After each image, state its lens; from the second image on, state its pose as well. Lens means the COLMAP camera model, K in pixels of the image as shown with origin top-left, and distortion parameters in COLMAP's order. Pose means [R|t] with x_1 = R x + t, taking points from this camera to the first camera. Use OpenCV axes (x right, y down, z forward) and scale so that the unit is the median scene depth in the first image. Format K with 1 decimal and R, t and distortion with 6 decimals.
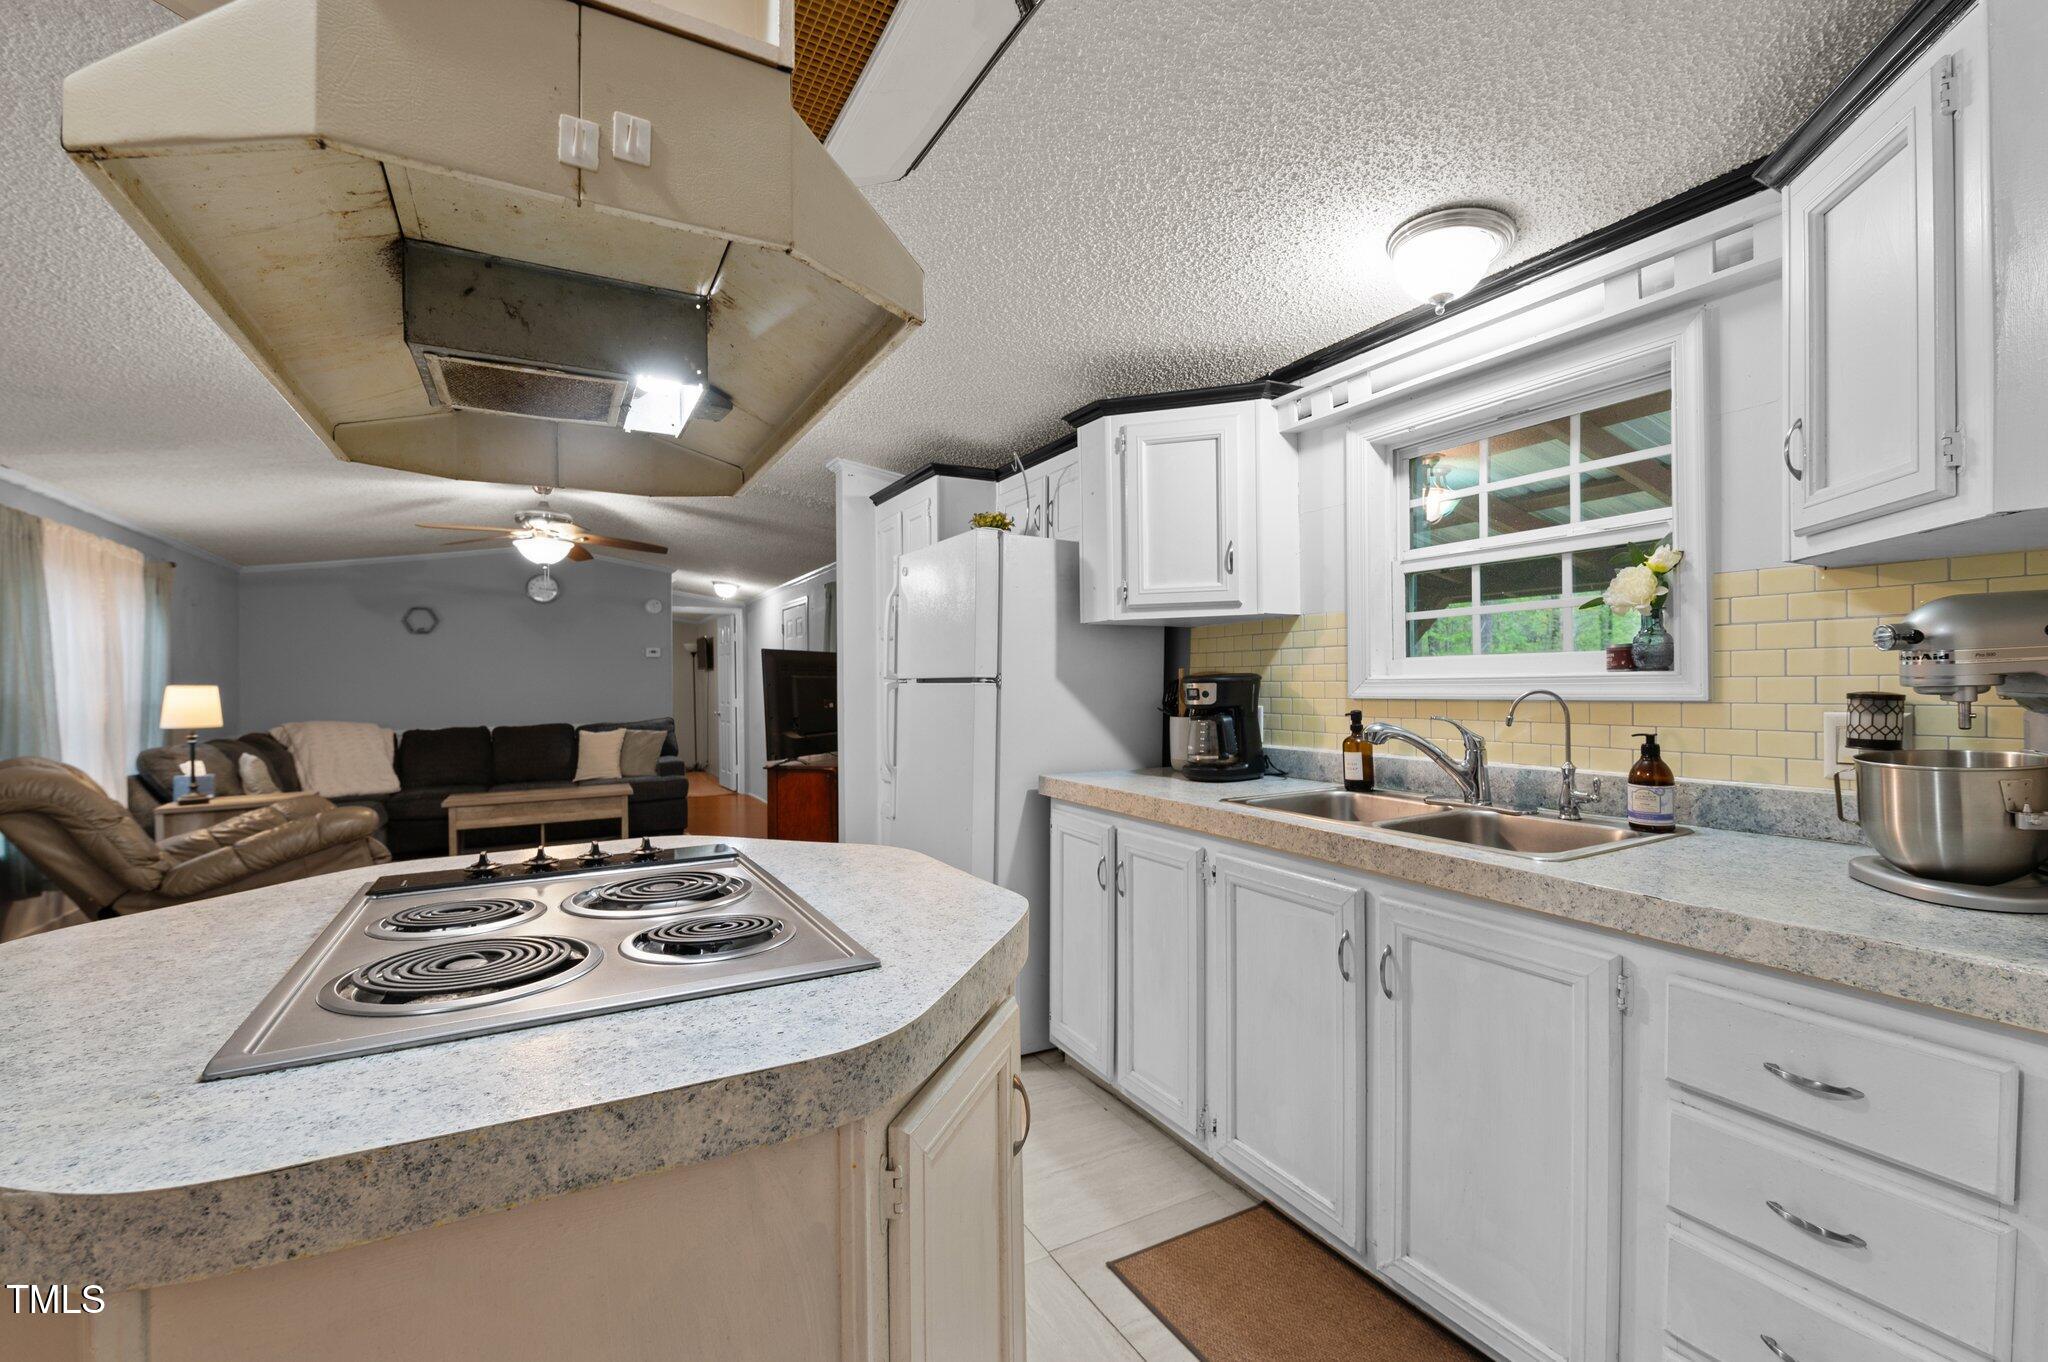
lens RADIAL K [[876.1, 0, 1019.0], [0, 876.1, 686.1], [0, 0, 1]] dist [0.019518, -0.012049]
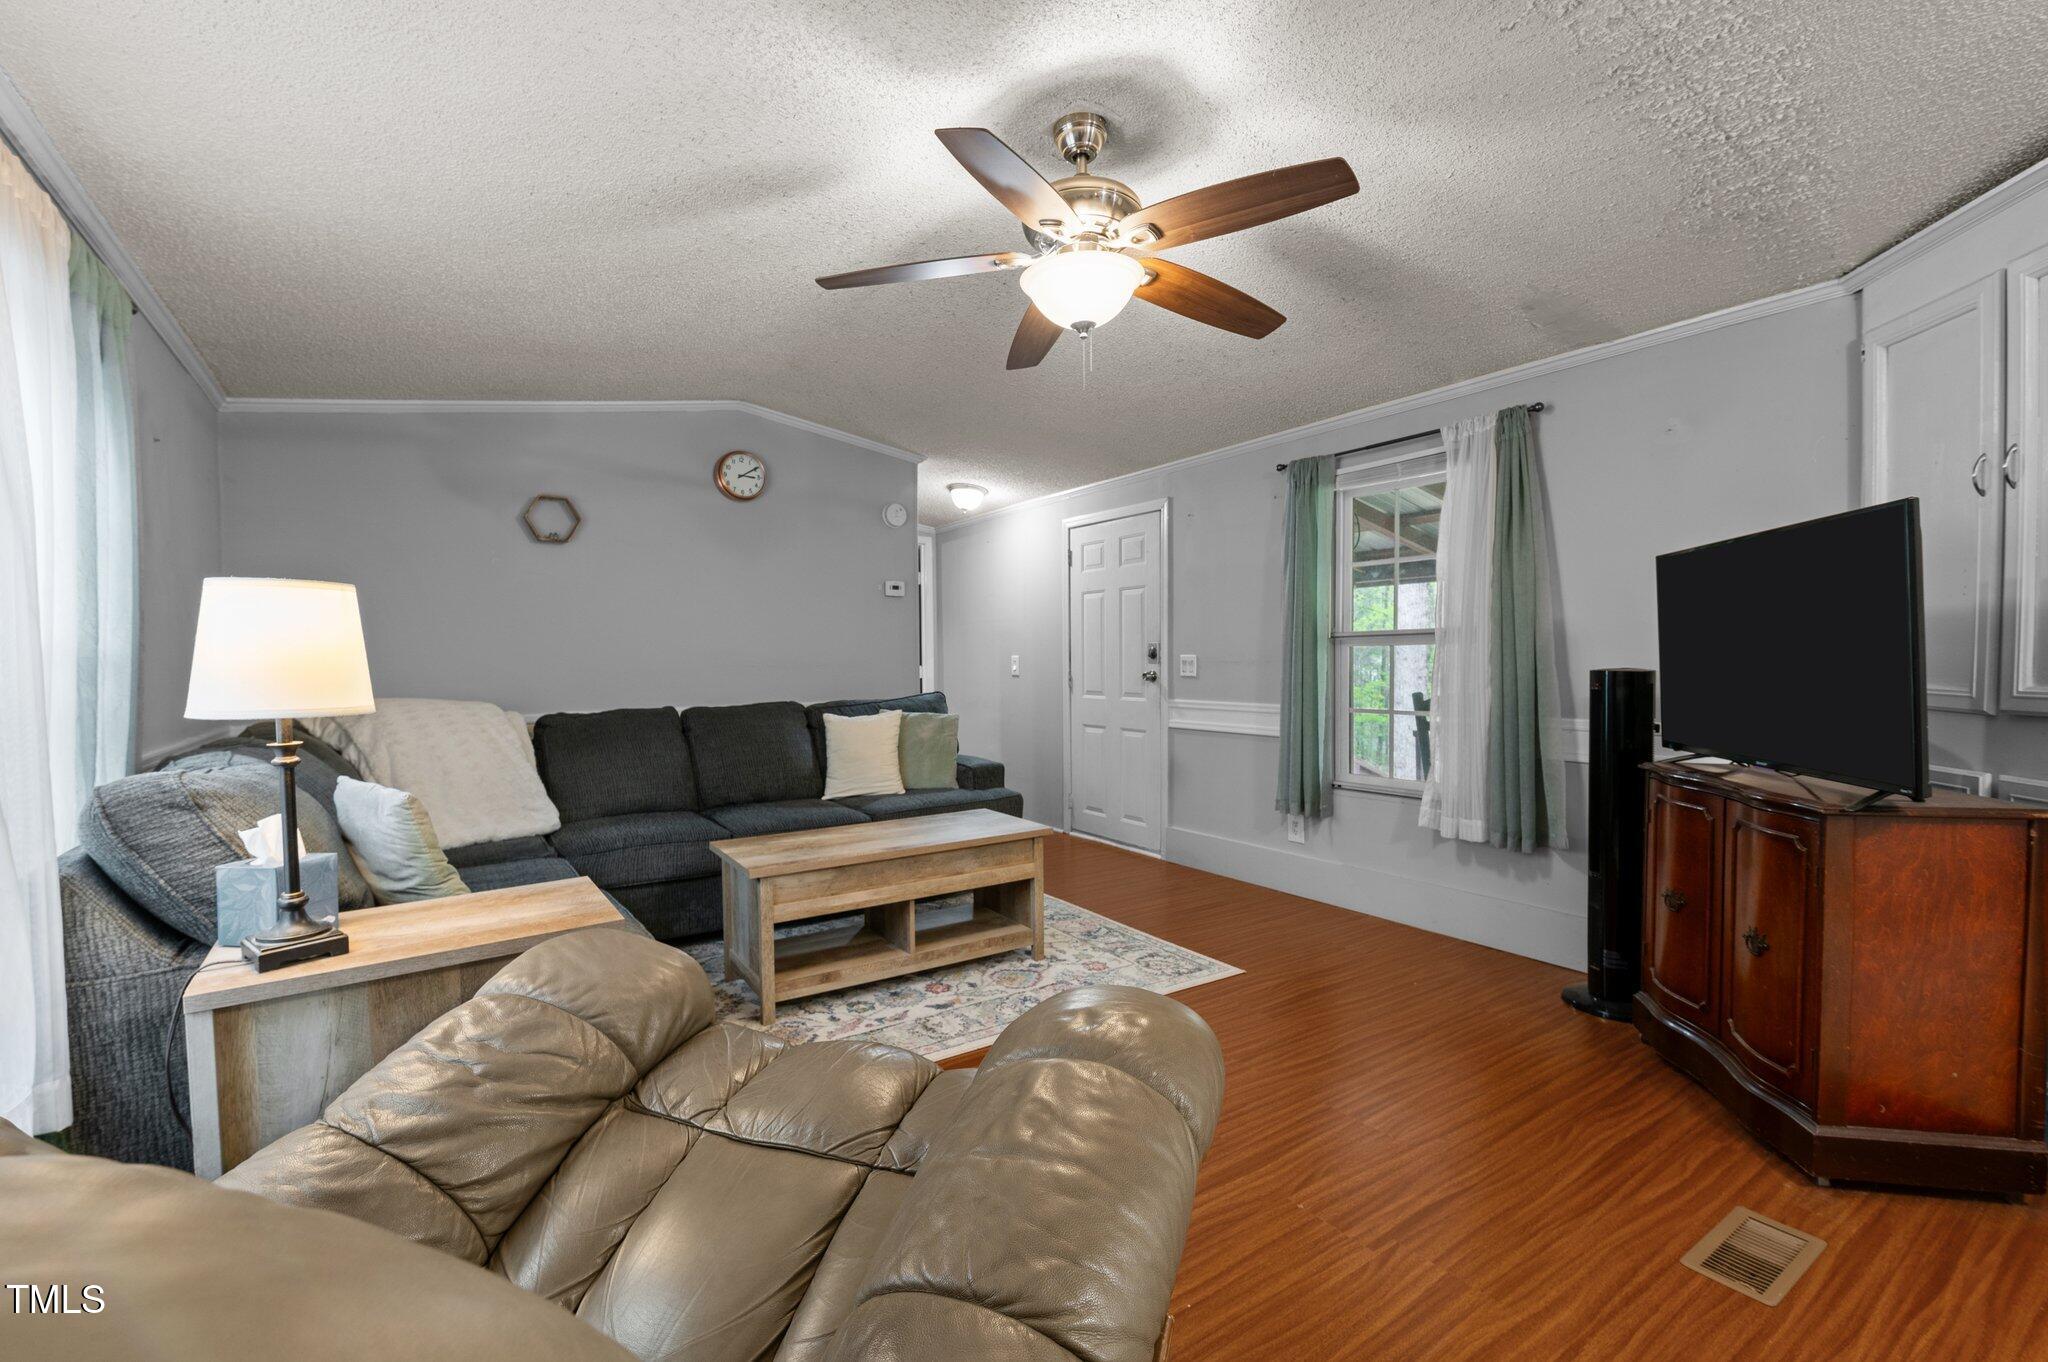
lens RADIAL K [[876.1, 0, 1019.0], [0, 876.1, 686.1], [0, 0, 1]] dist [0.019518, -0.012049]
pose [[0.995092, -0.001919, 0.098931, -1.304682], [-0.000593, 0.999678, 0.025358, 0.051214], [-0.098948, -0.025292, 0.994771, 1.219359]]
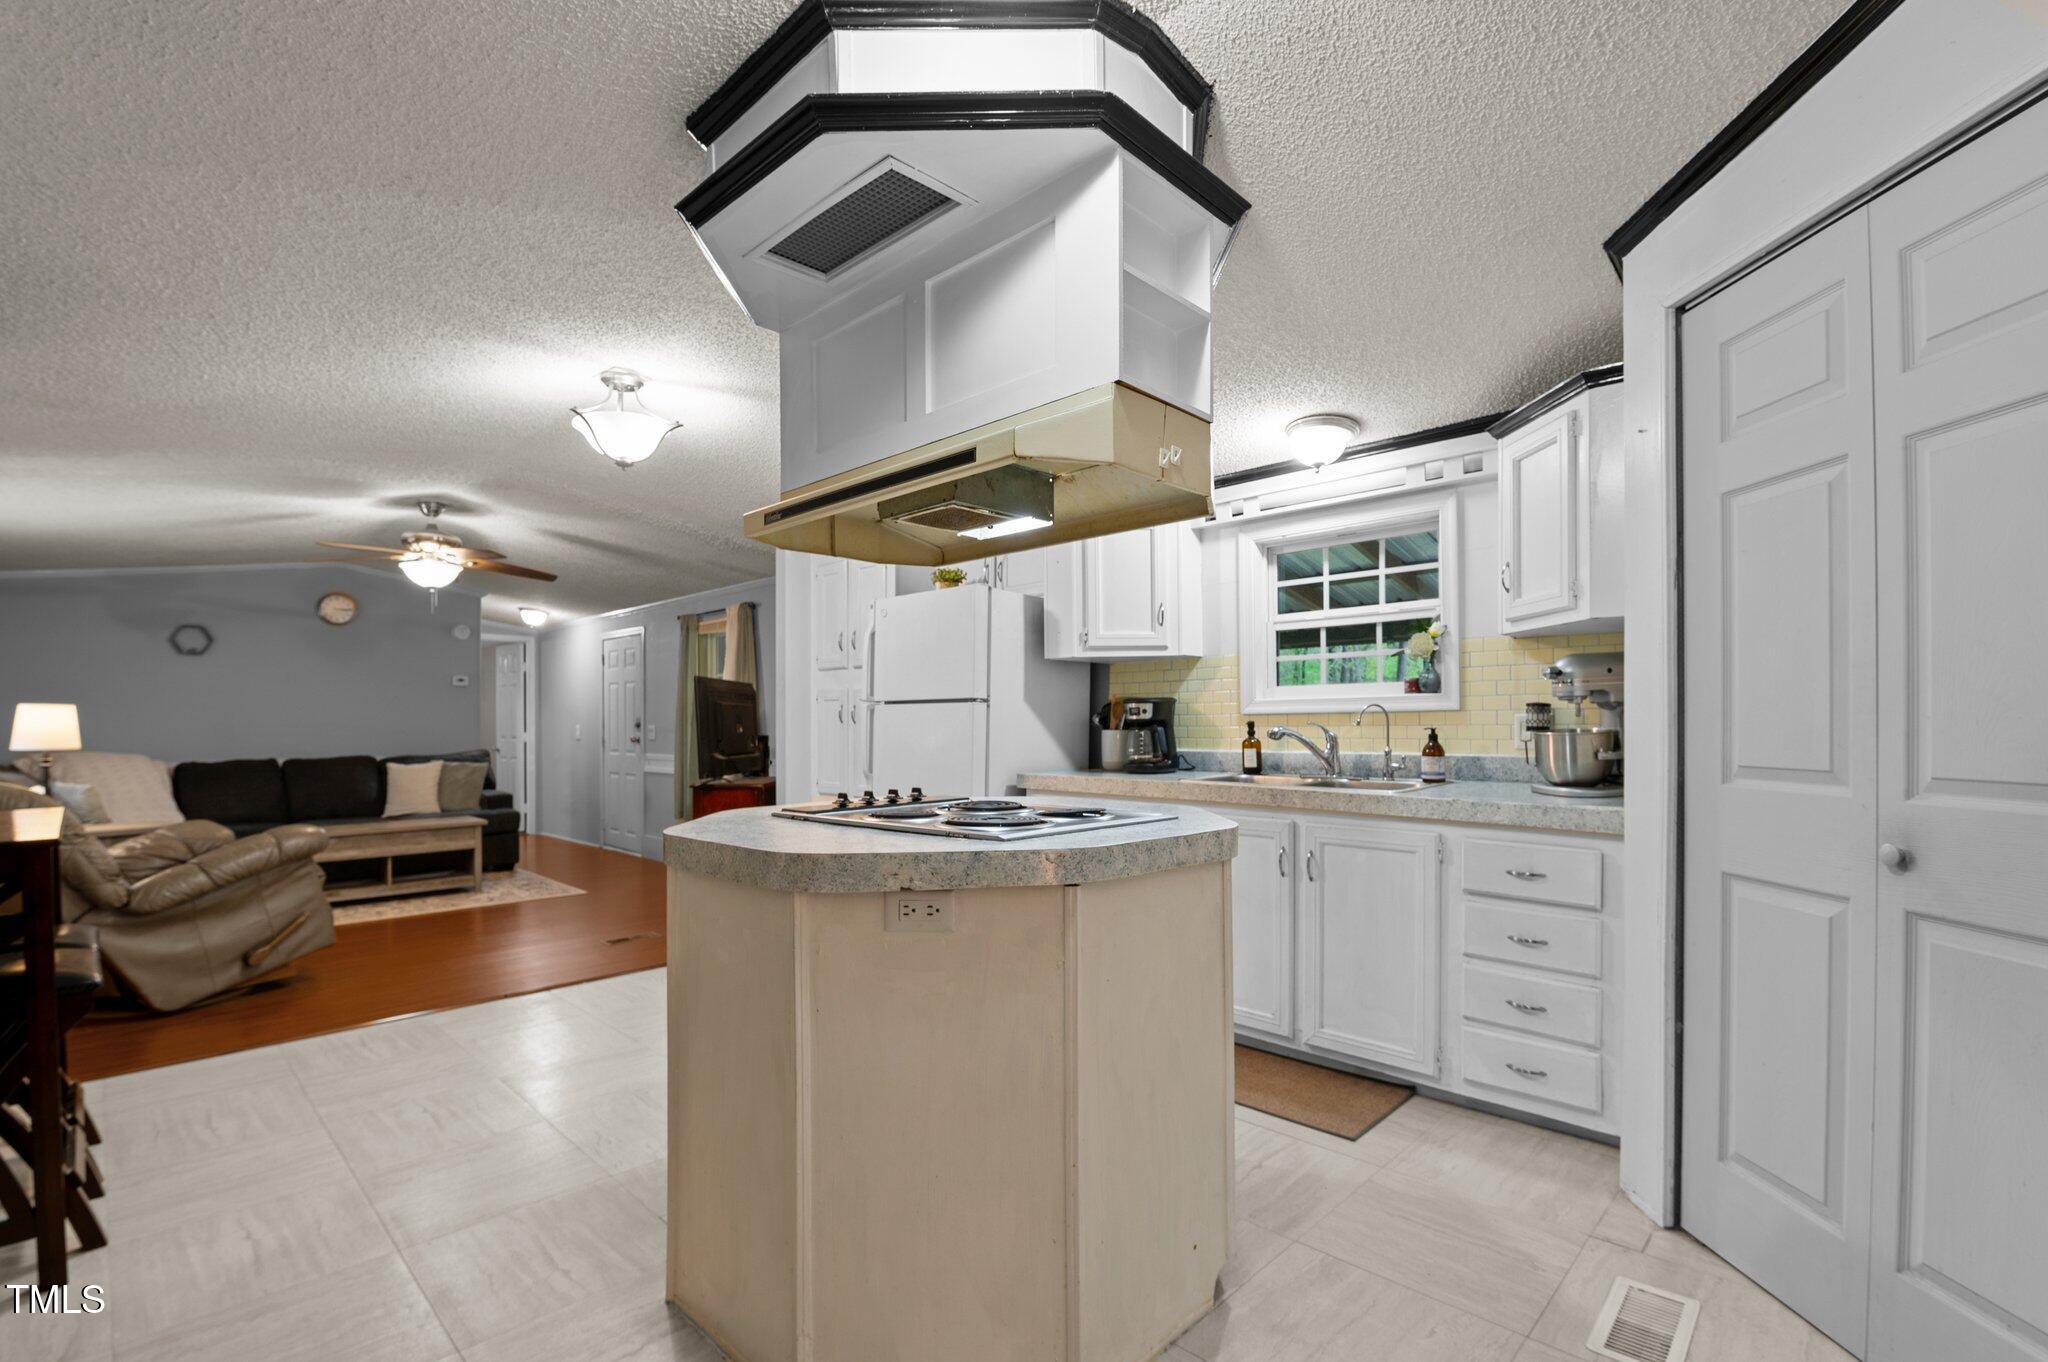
lens RADIAL K [[920.8, 0, 1012.4], [0, 920.8, 720.1], [0, 0, 1]] dist [0.000377, -0.006268]
pose [[0.956346, 0.005811, 0.292177, -0.463788], [-0.002511, 0.999929, -0.011669, 0.045437], [-0.292224, 0.010426, 0.956293, -0.381826]]
